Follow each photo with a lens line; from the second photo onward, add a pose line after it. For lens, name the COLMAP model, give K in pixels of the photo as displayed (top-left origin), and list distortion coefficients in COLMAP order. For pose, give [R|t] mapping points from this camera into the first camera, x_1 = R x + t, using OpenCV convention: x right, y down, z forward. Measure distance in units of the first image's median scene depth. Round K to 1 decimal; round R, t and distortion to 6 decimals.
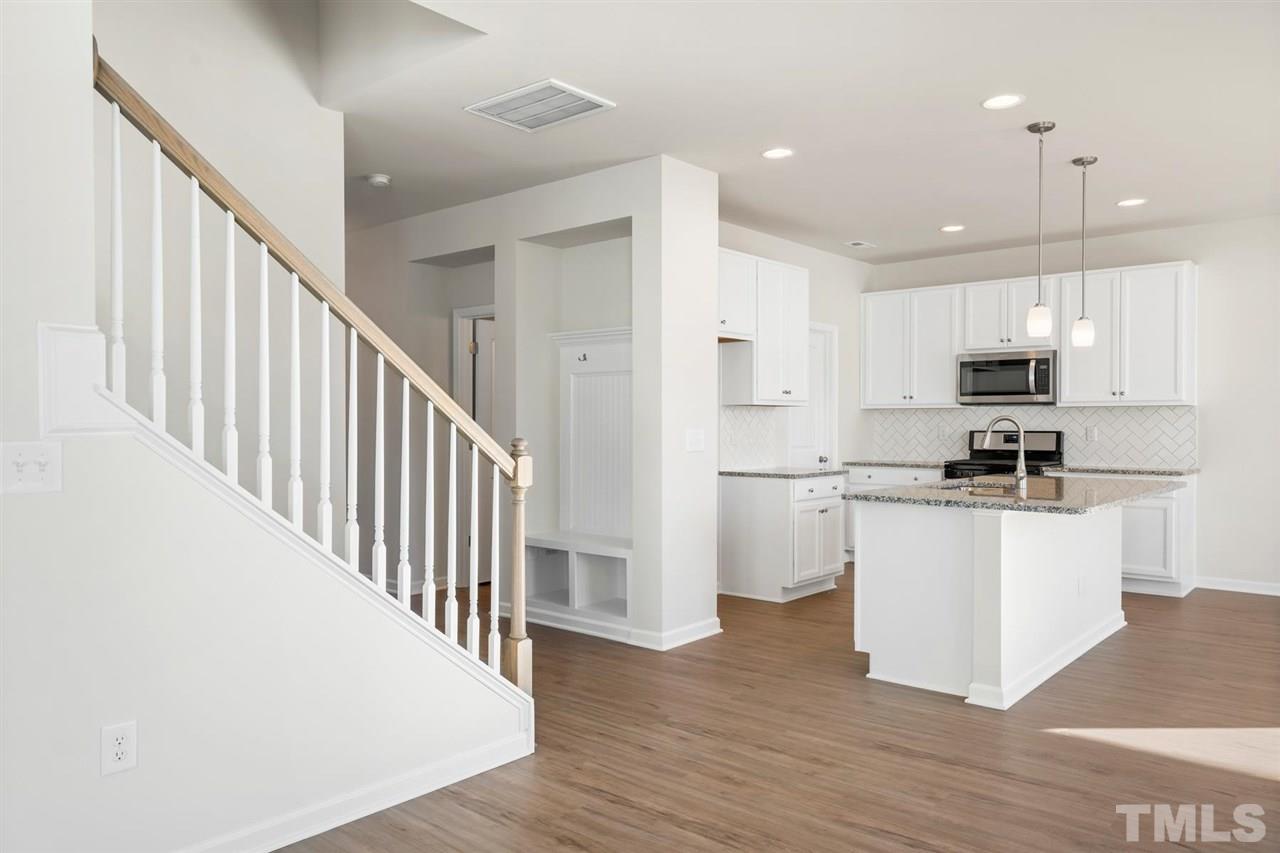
lens RADIAL K [[899.8, 0, 634.7], [0, 899.8, 433.4], [0, 0, 1]] dist [0.023701, -0.008633]
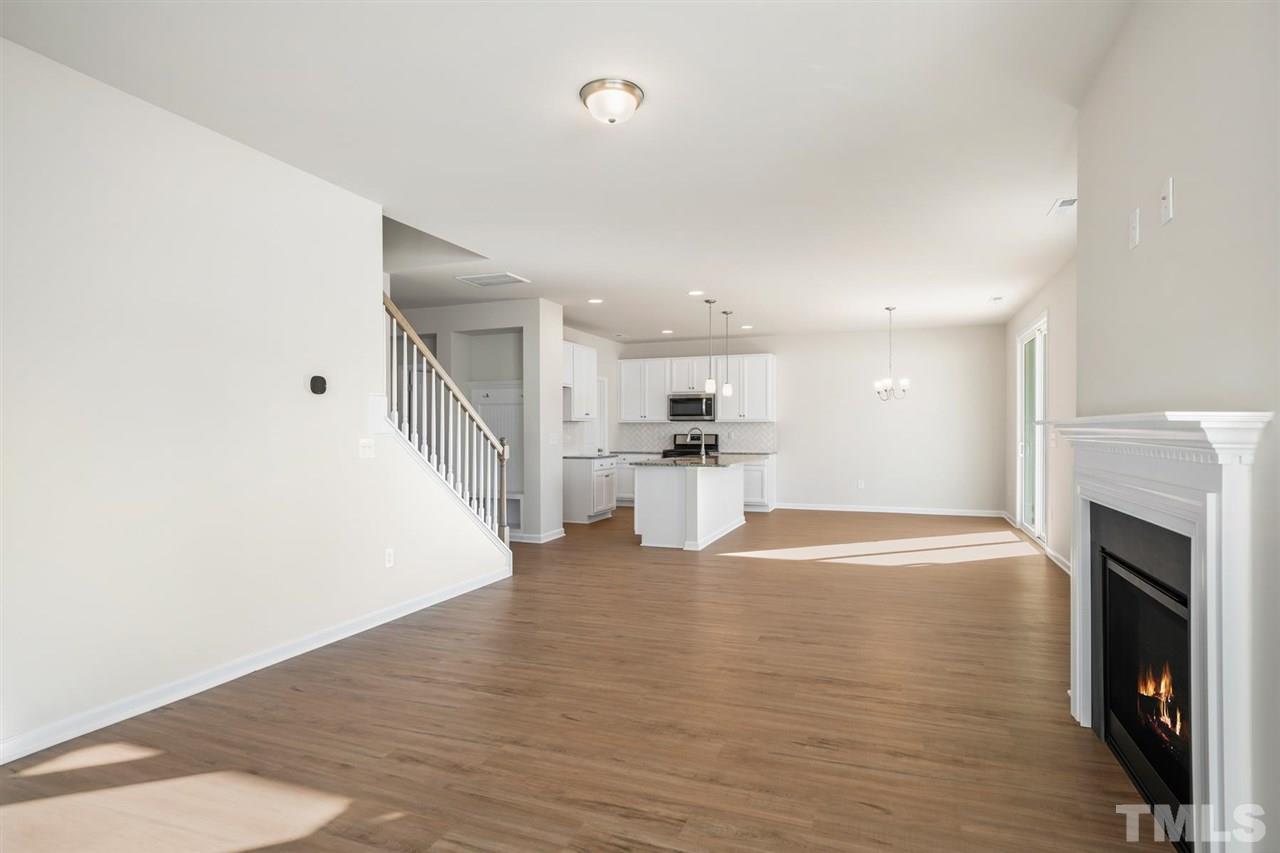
lens RADIAL K [[662.7, 0, 639.3], [0, 662.7, 435.8], [0, 0, 1]] dist [-0.001379, 0.000348]
pose [[0.945621, -0.004802, 0.325236, -0.187506], [0.005963, 0.999979, -0.002572, 0.004100], [-0.325217, 0.004371, 0.945629, -0.367595]]
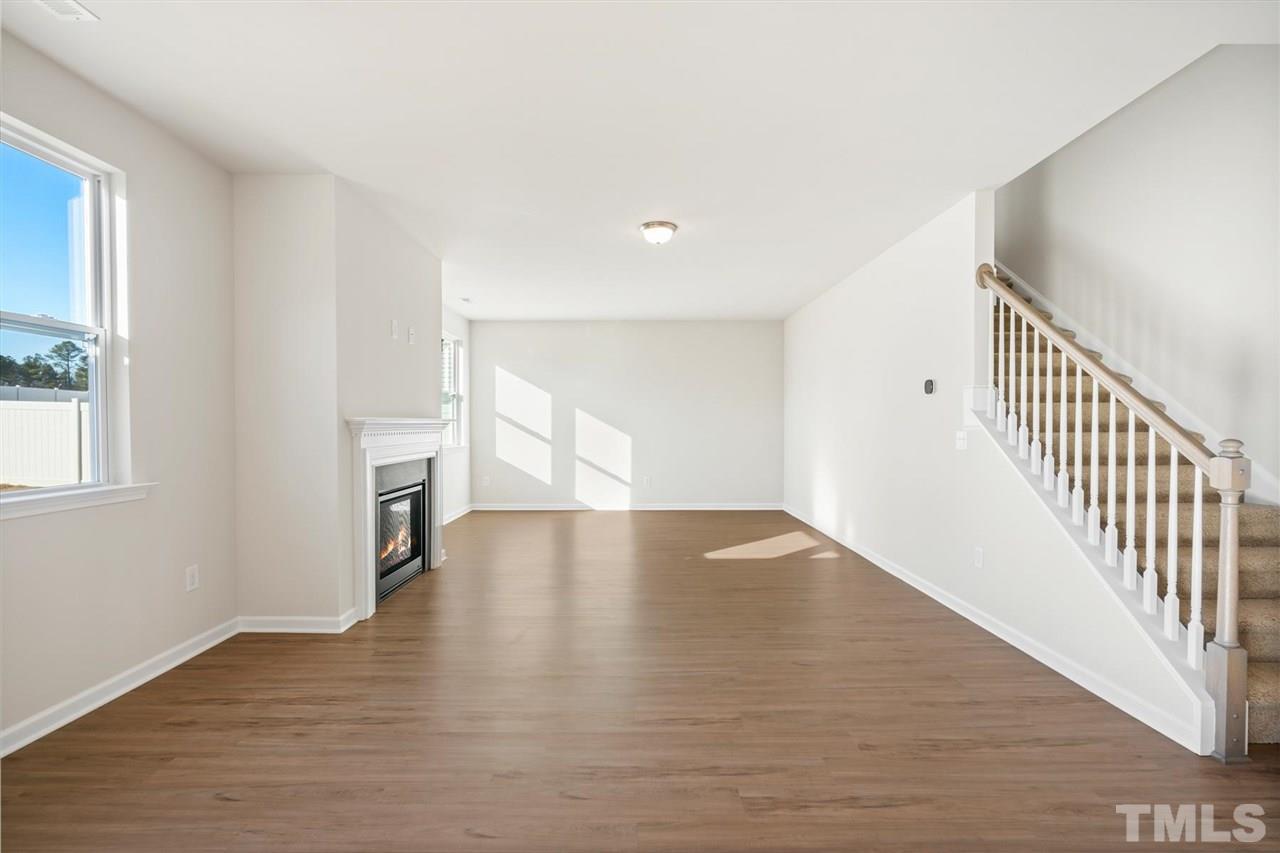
lens RADIAL K [[583.9, 0, 641.7], [0, 583.9, 426.5], [0, 0, 1]] dist [-0.011888, 0.003920]
pose [[-0.751622, 0.002323, -0.659590, 0.415918], [-0.007300, 0.999903, 0.011840, -0.005600], [0.659554, 0.013715, -0.751532, 0.579181]]
